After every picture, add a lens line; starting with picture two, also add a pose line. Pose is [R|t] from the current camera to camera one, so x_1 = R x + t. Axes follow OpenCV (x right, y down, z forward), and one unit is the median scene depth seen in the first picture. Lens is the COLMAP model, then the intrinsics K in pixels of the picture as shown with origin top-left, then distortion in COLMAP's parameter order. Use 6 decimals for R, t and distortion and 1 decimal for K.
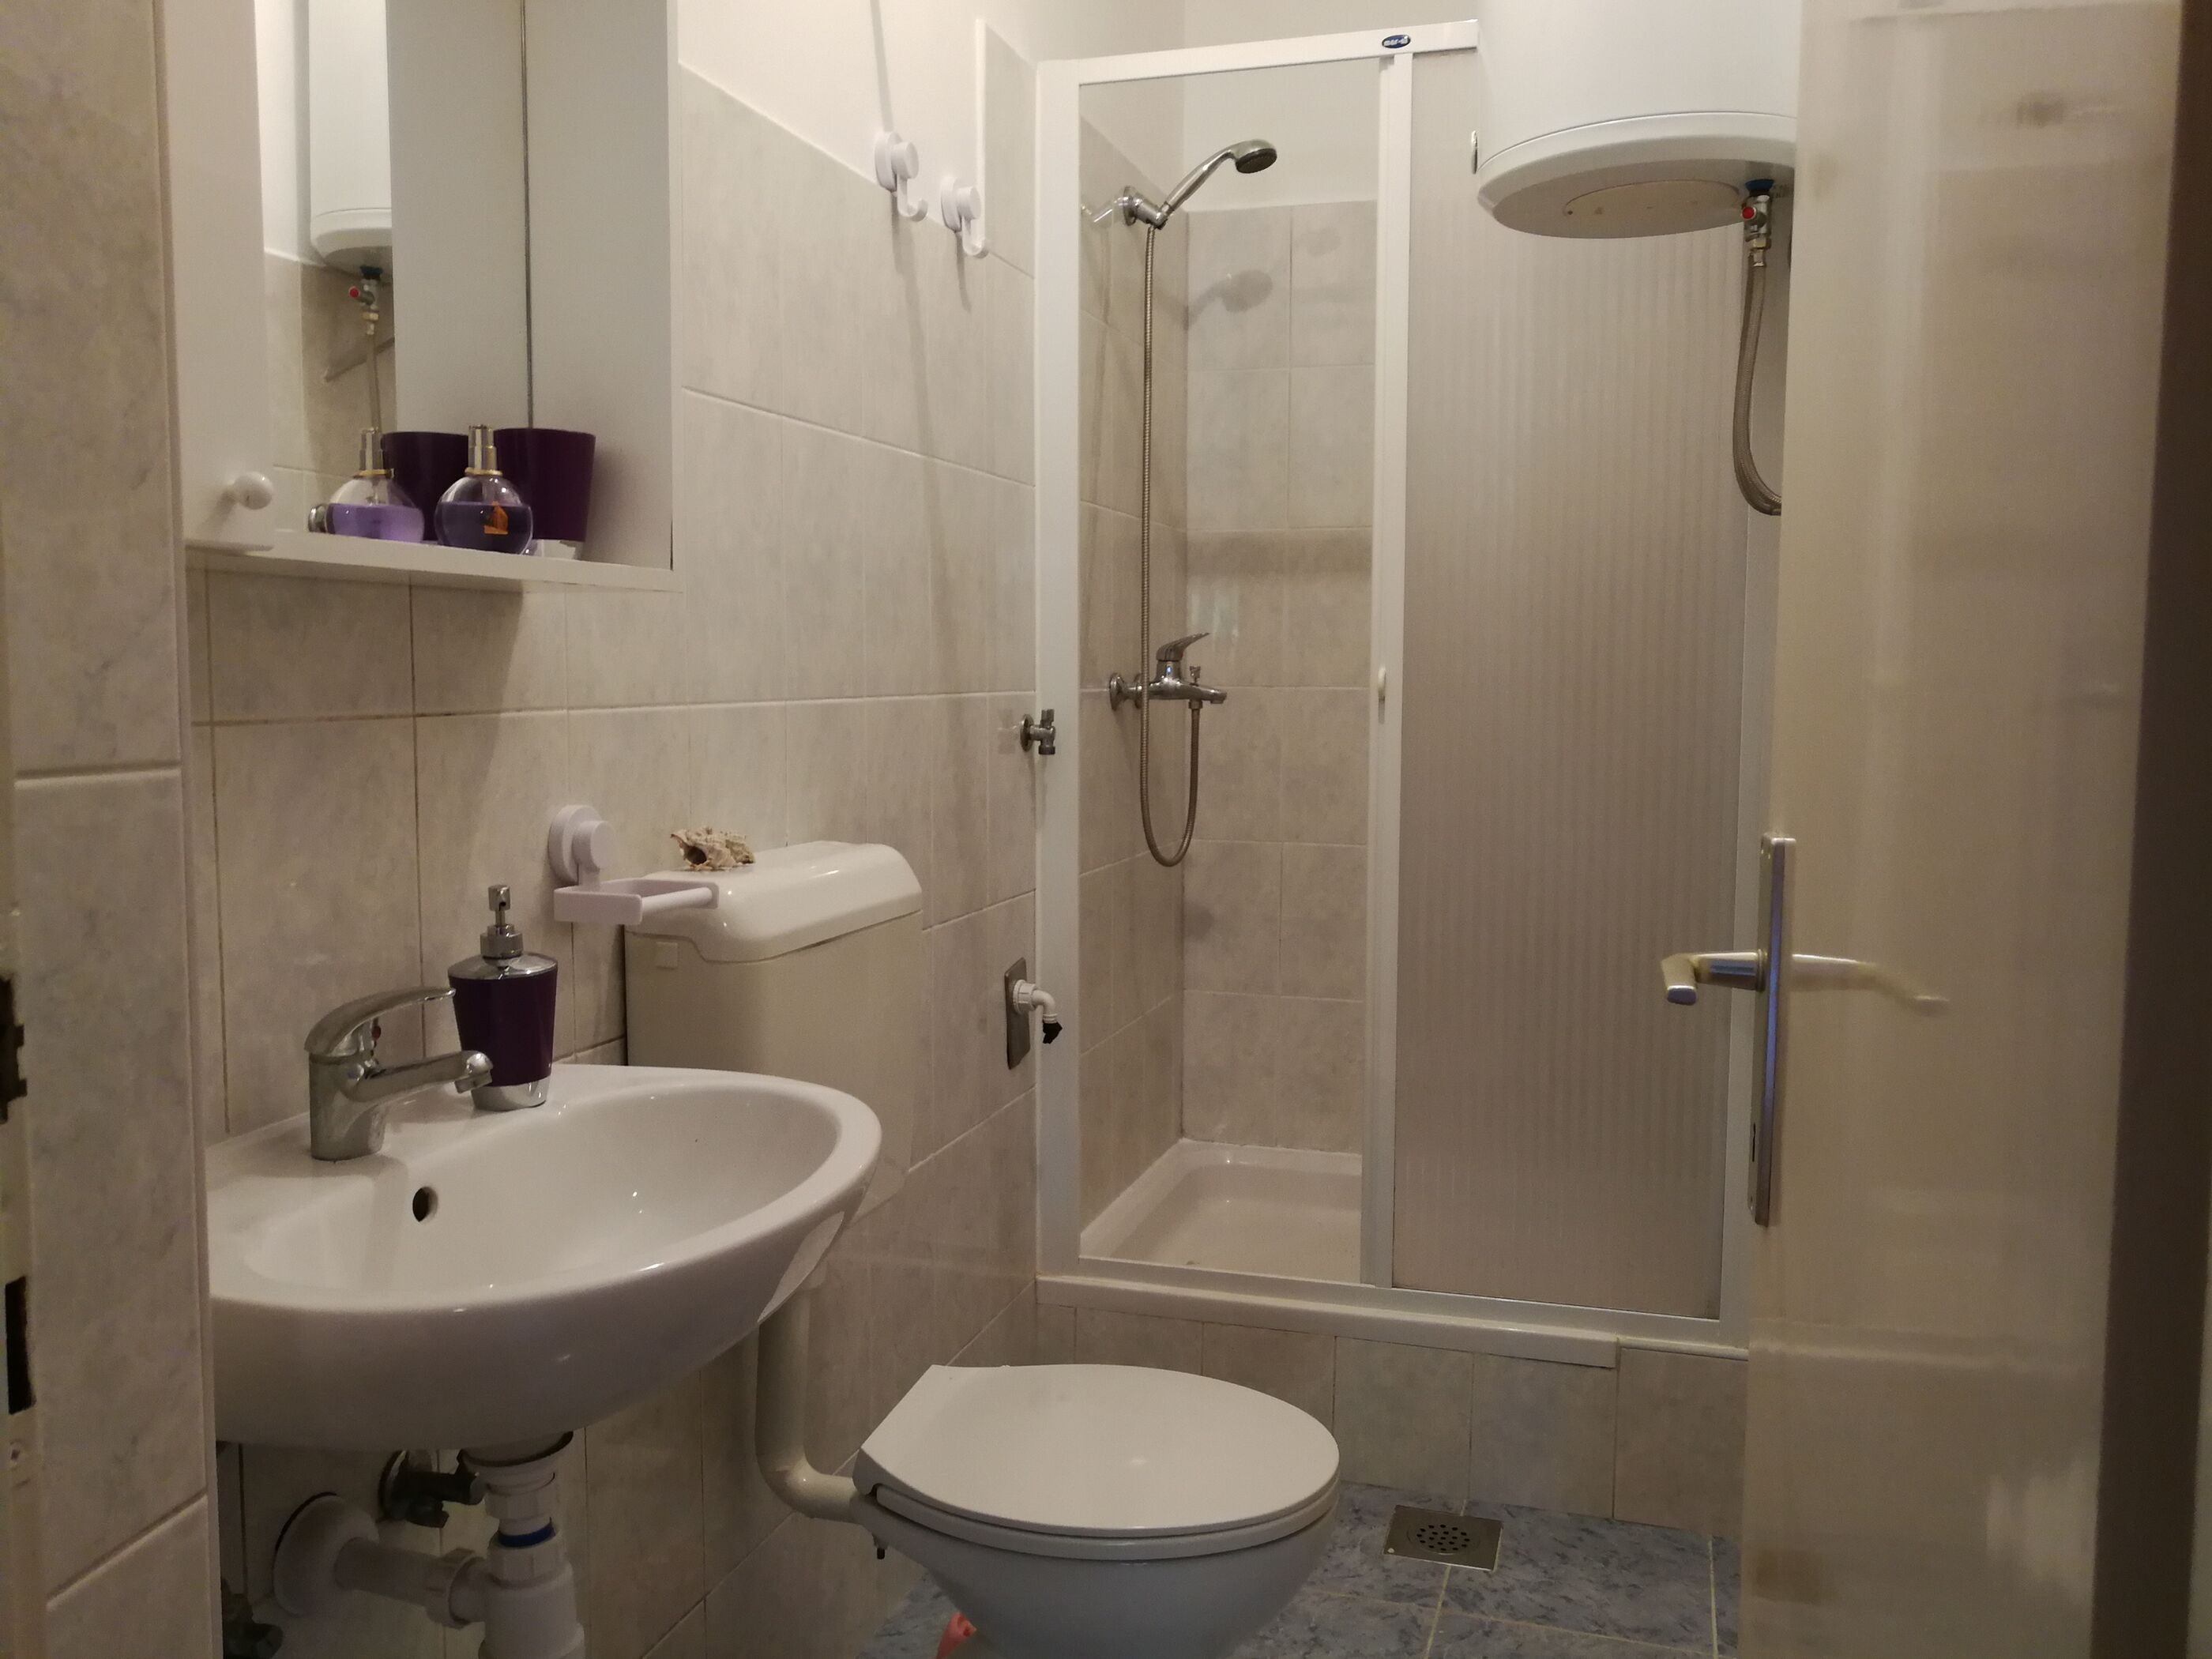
lens RADIAL K [[1793.5, 0, 1102.9], [0, 1793.5, 824.5], [0, 0, 1]] dist [0.031746, 0.009242]
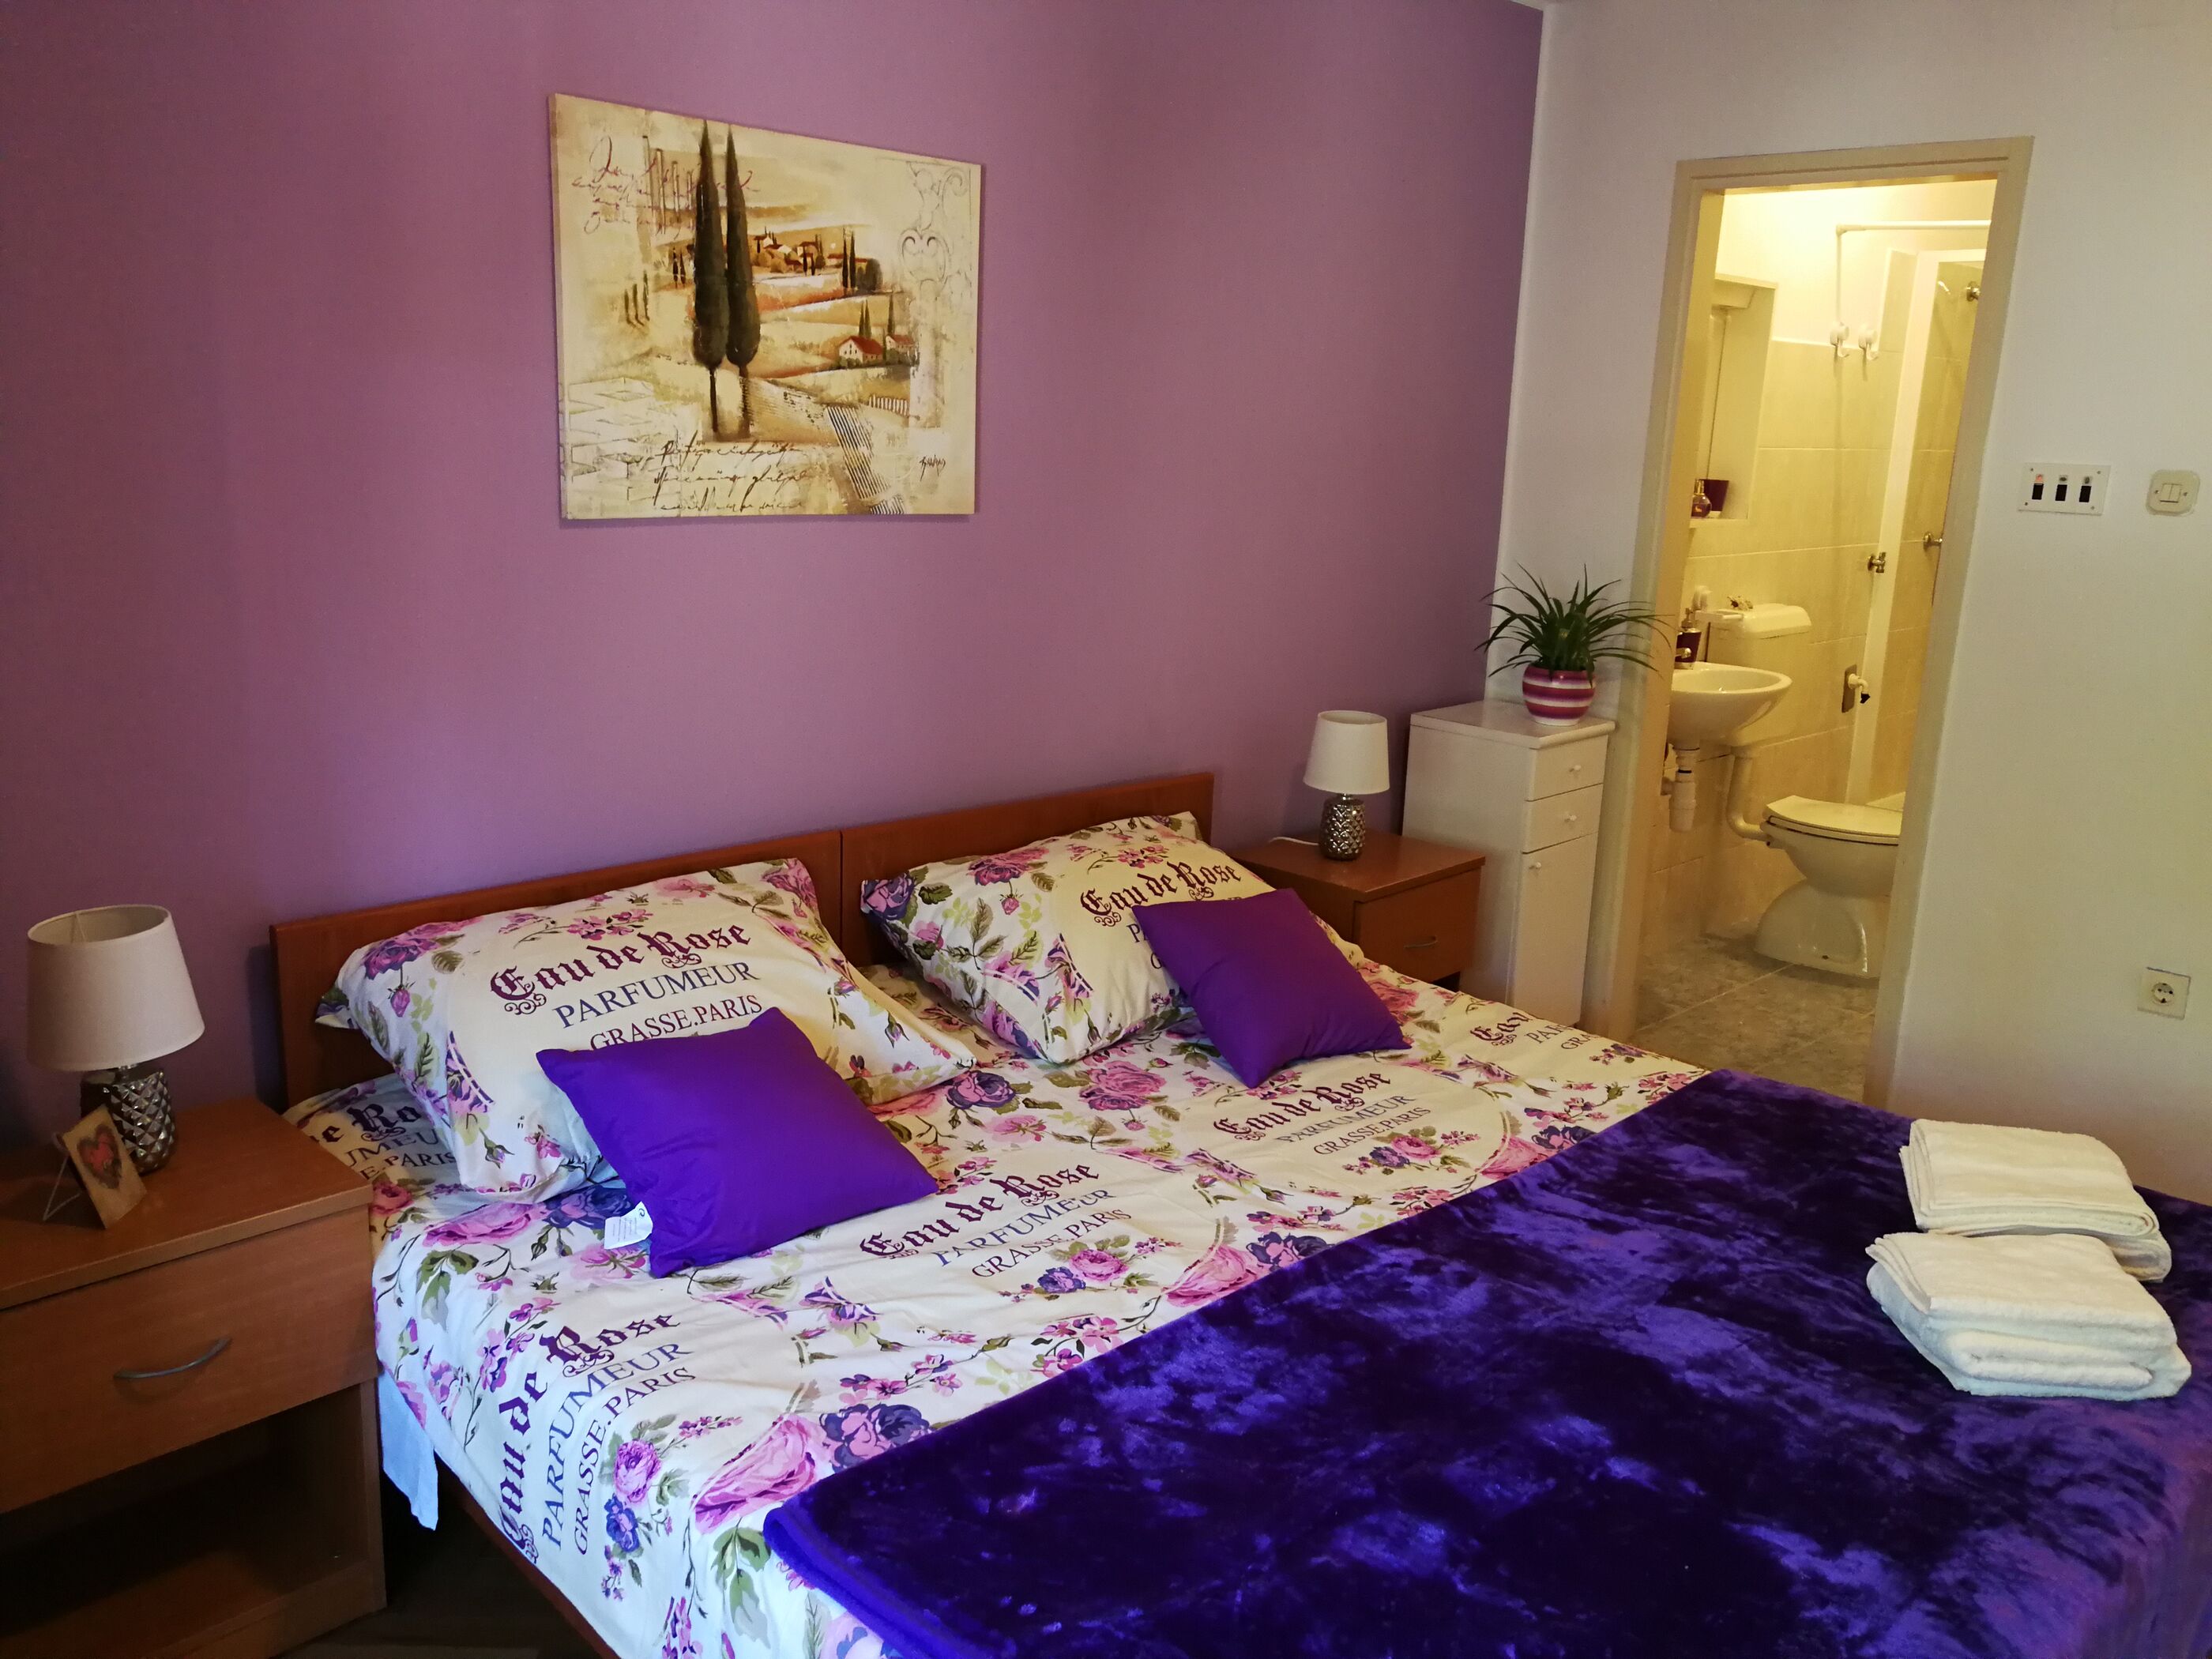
lens RADIAL K [[1793.5, 0, 1097.4], [0, 1793.5, 844.5], [0, 0, 1]] dist [0.031746, 0.009242]
pose [[0.887532, 0.128301, -0.442522, 0.159735], [-0.066144, 0.985978, 0.153208, 0.015798], [0.455974, -0.106707, 0.883573, -1.630661]]
